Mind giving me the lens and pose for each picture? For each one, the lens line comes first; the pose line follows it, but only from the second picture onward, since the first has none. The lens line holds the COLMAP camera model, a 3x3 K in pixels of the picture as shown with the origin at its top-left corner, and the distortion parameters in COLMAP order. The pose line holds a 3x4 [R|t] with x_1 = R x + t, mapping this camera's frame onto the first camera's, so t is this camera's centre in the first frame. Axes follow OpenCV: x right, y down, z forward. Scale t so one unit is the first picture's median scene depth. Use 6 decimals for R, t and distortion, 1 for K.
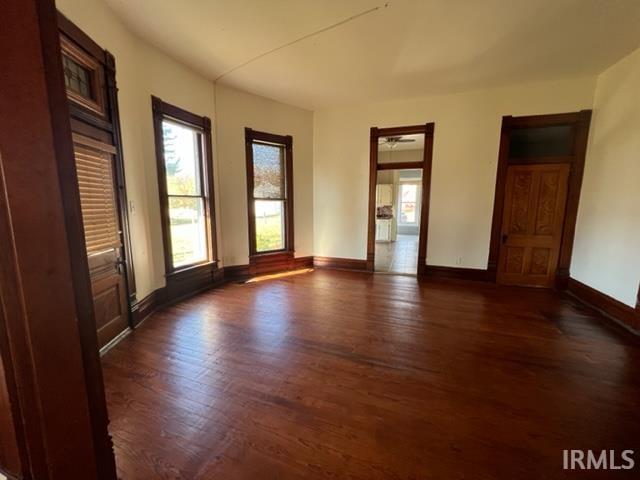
lens RADIAL K [[255.5, 0, 318.6], [0, 255.5, 240.5], [0, 0, 1]] dist [-0.000631, 0.000233]
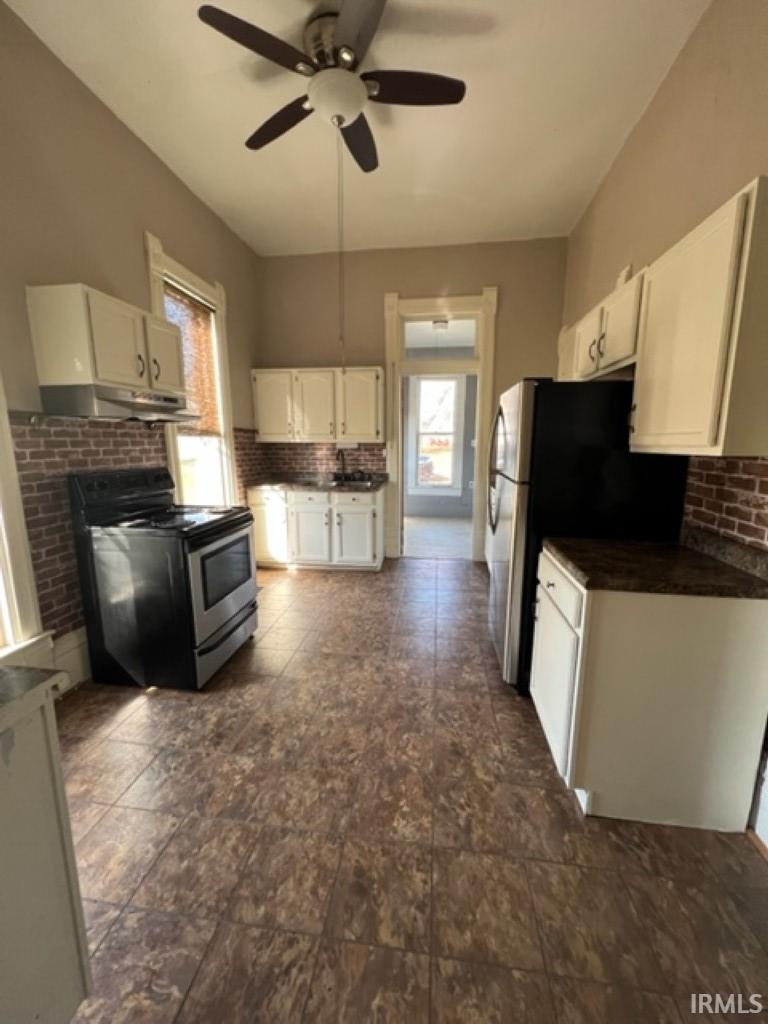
lens RADIAL K [[408.9, 0, 383.2], [0, 408.9, 510.6], [0, 0, 1]] dist [-0.000631, 0.000233]
pose [[0.977550, -0.031314, 0.208365, 0.188222], [0.023508, 0.998930, 0.039837, -0.078395], [-0.209390, -0.034044, 0.977239, 0.545550]]
